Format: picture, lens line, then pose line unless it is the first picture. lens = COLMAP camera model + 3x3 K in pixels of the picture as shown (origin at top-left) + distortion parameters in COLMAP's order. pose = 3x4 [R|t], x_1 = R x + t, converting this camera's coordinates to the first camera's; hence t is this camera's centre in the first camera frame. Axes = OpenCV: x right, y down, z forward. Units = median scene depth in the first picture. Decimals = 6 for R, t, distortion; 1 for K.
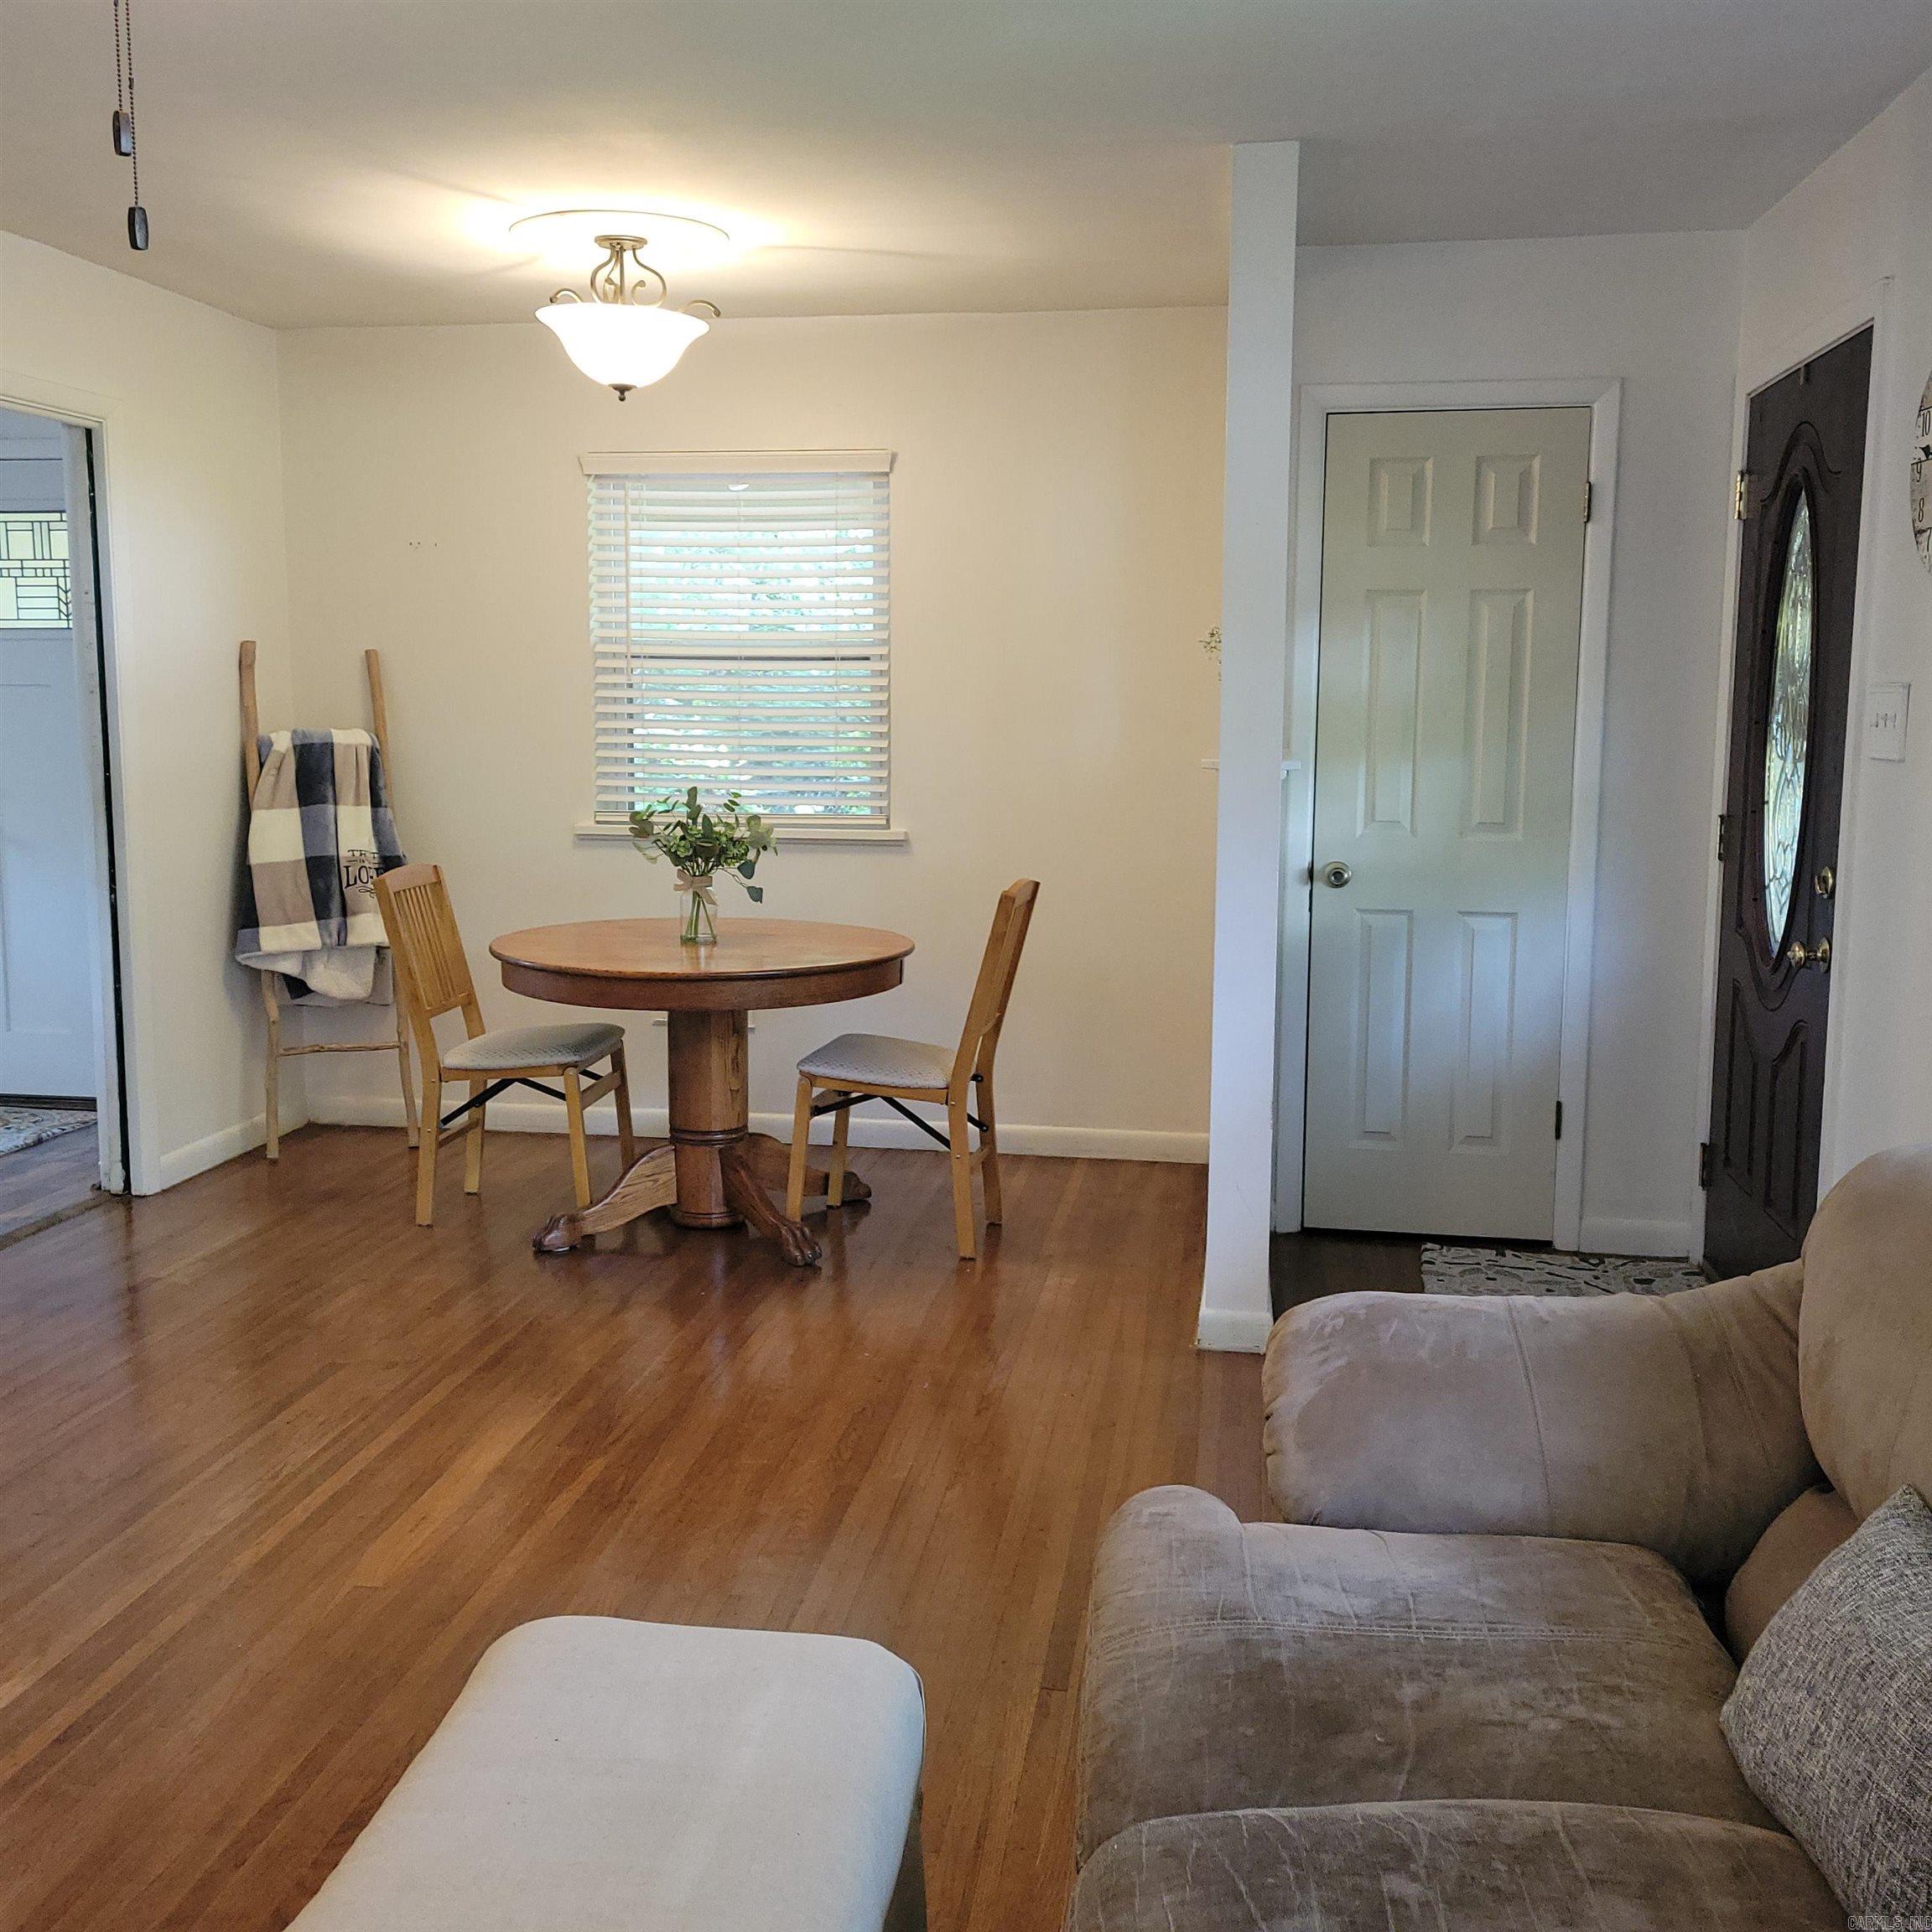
lens RADIAL K [[1944.1, 0, 966.9], [0, 1944.1, 970.1], [0, 0, 1]] dist [0.055352, -0.034064]
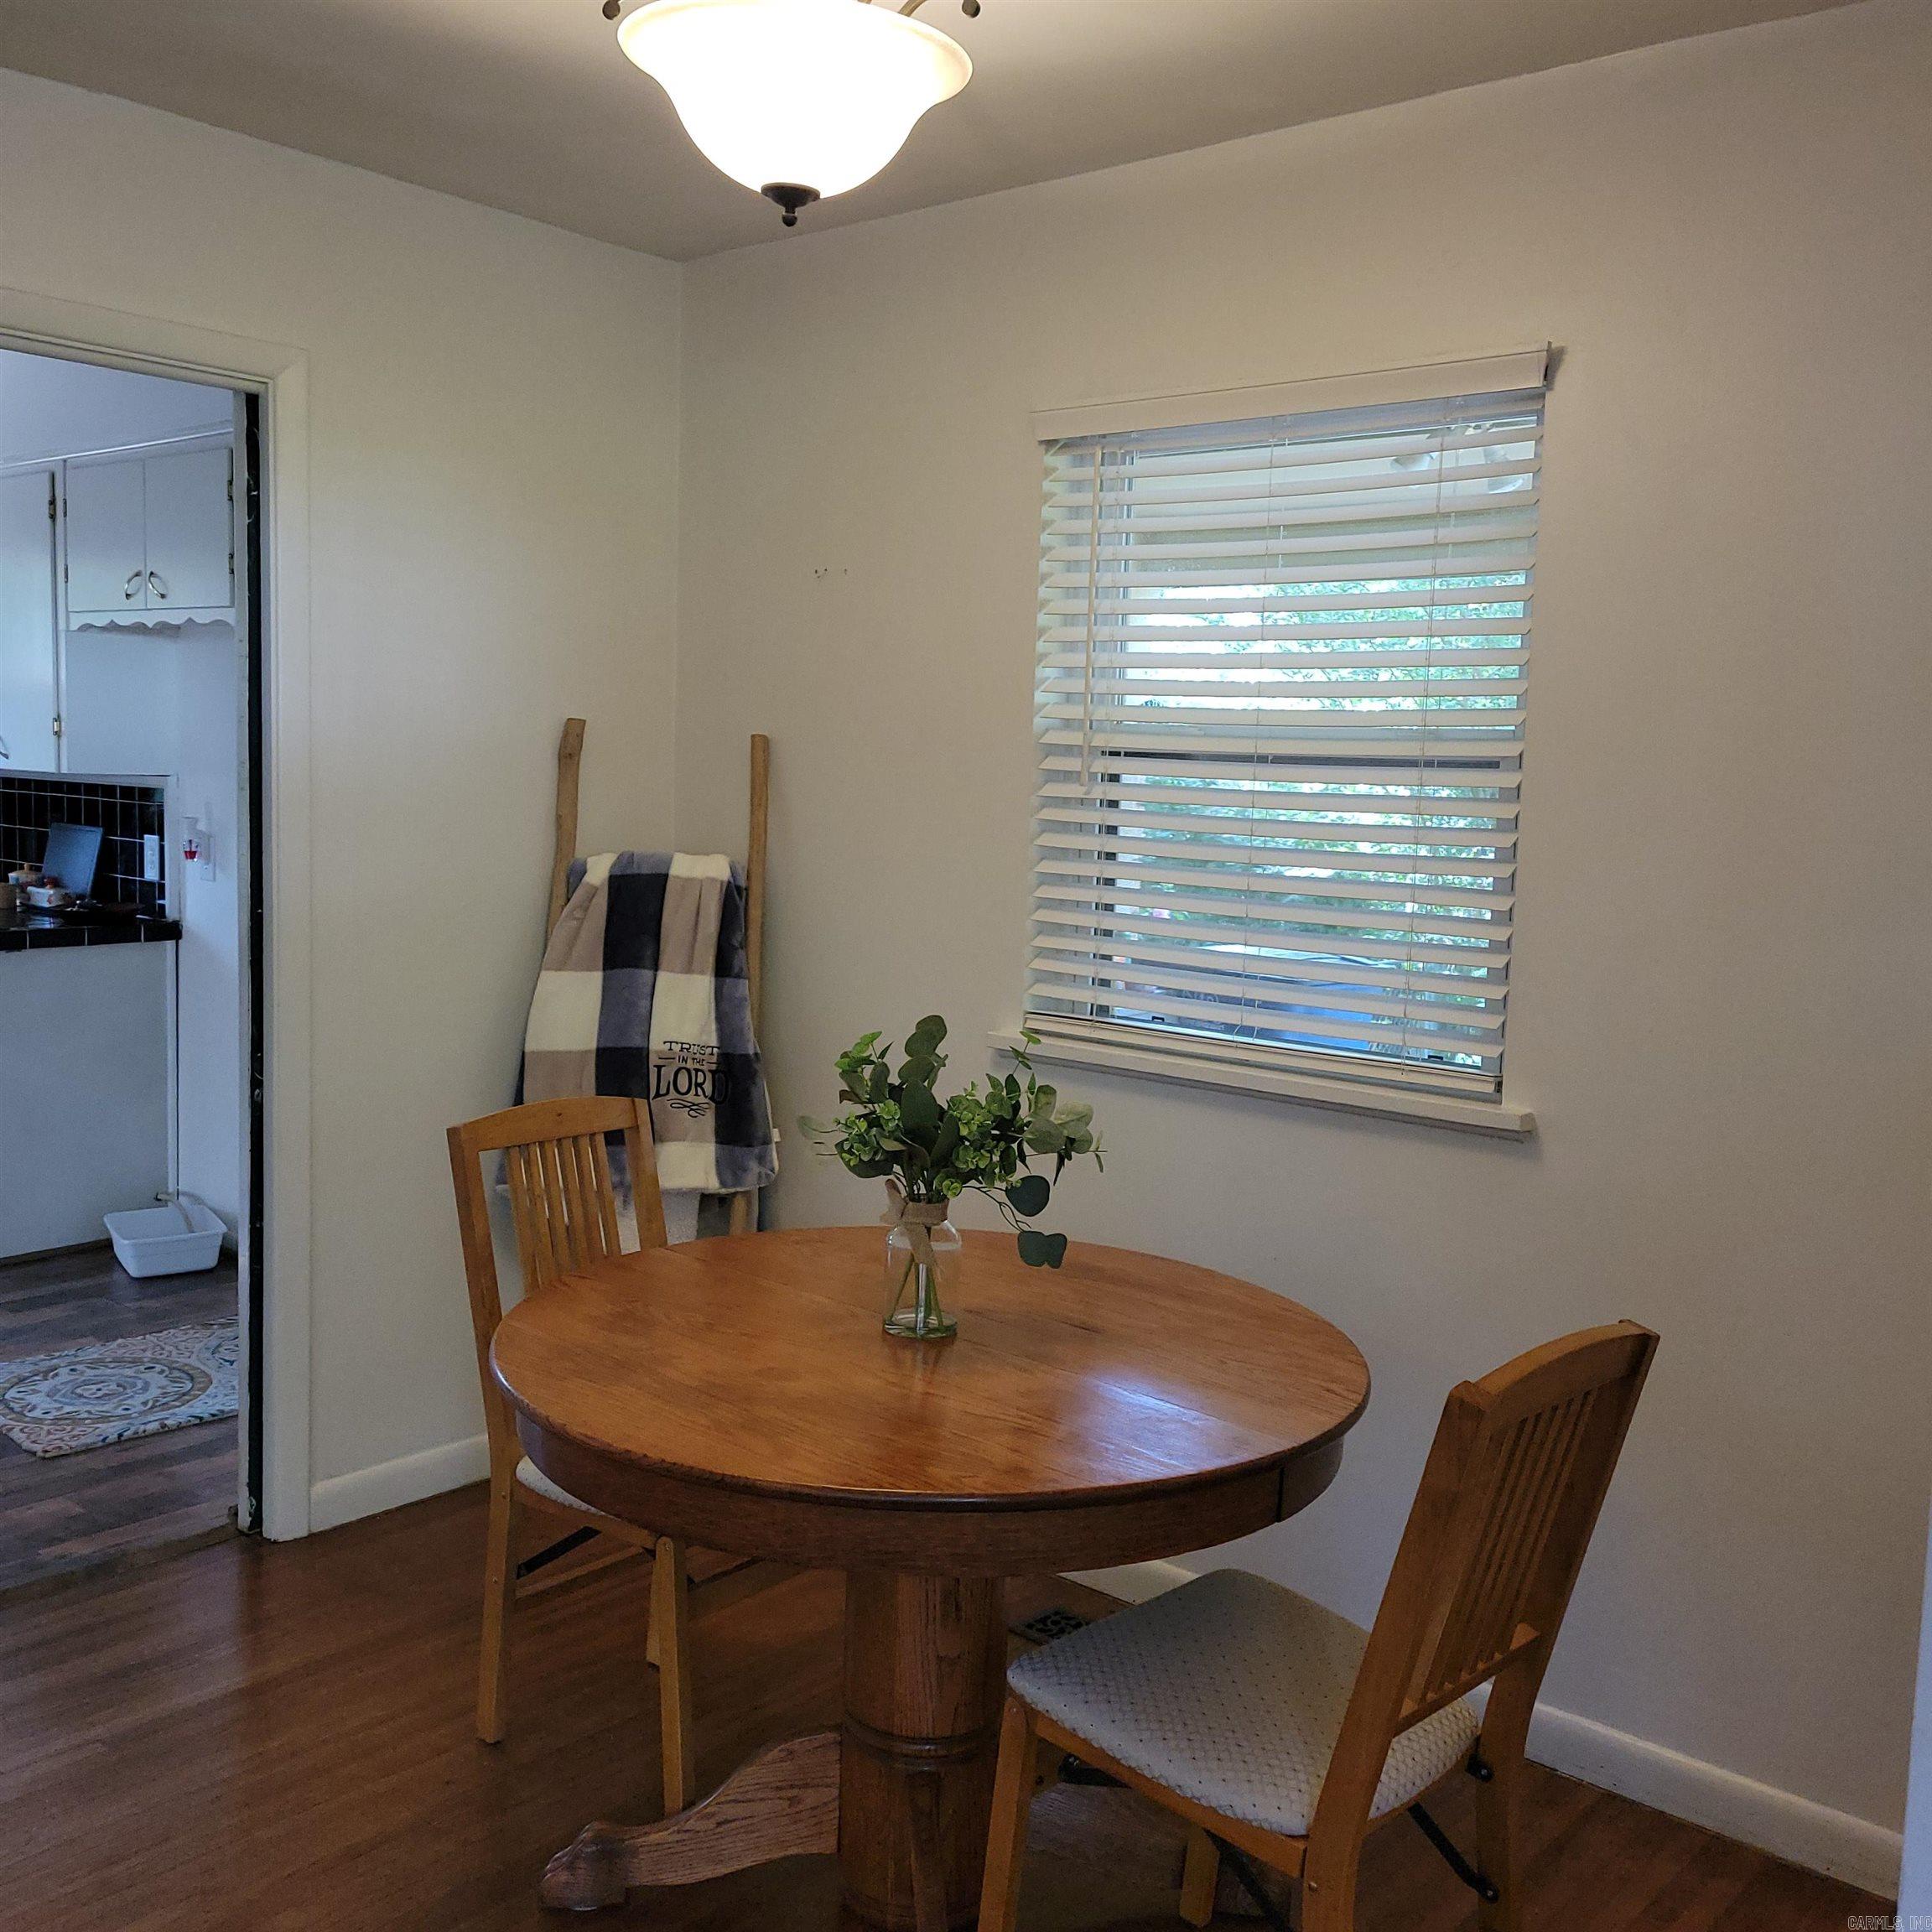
lens RADIAL K [[1944.1, 0, 966.9], [0, 1944.1, 970.1], [0, 0, 1]] dist [0.055352, -0.034064]
pose [[0.850132, 0.079785, -0.520490, 0.102689], [-0.105858, 0.994170, -0.020507, -0.082571], [0.515819, 0.072532, 0.853622, 0.503223]]
